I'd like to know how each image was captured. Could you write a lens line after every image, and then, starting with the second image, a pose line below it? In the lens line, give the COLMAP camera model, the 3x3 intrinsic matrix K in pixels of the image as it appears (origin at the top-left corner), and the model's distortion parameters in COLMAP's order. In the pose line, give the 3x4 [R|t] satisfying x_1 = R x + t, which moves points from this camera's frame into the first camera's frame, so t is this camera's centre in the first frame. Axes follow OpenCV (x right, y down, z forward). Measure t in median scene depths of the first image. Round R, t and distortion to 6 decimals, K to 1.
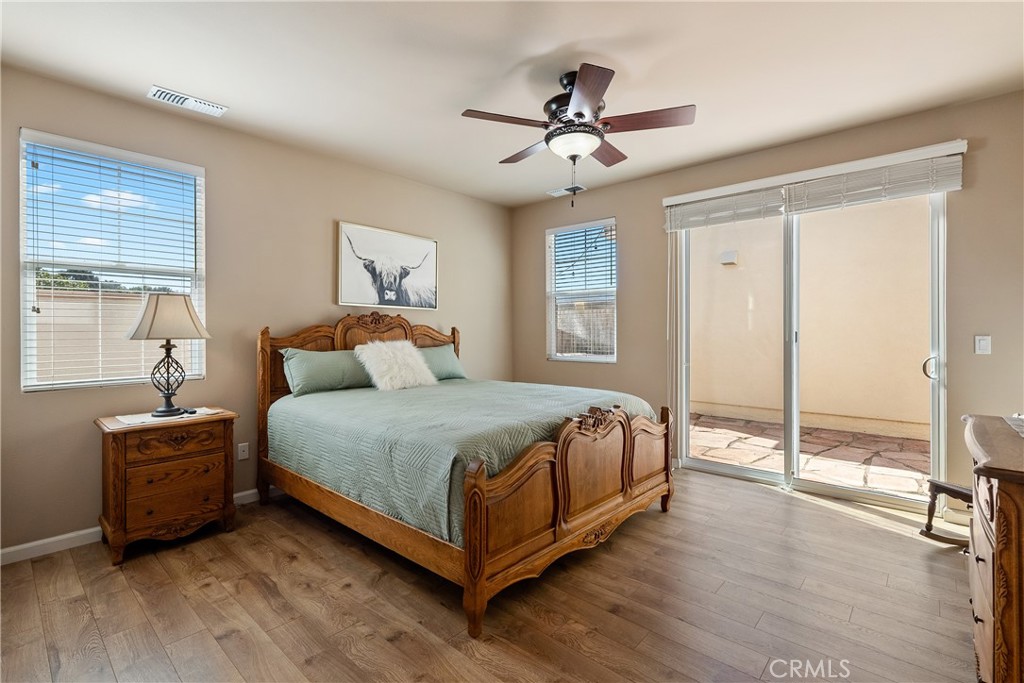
lens RADIAL K [[470.7, 0, 513.7], [0, 470.7, 333.6], [0, 0, 1]] dist [-0.007269, -0.000222]
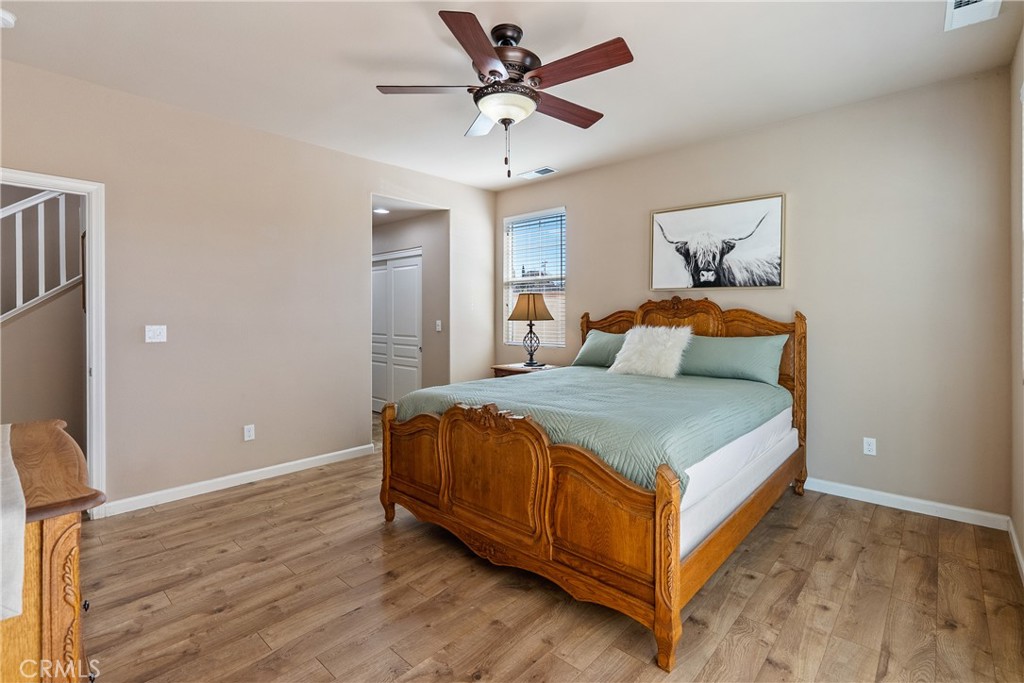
lens RADIAL K [[470.7, 0, 505.7], [0, 470.7, 319.7], [0, 0, 1]] dist [-0.007269, -0.000222]
pose [[-0.015230, 0.018700, -0.999709, 0.645058], [0.000948, 0.999825, 0.018688, -0.015876], [0.999884, -0.000663, -0.015245, 0.635530]]
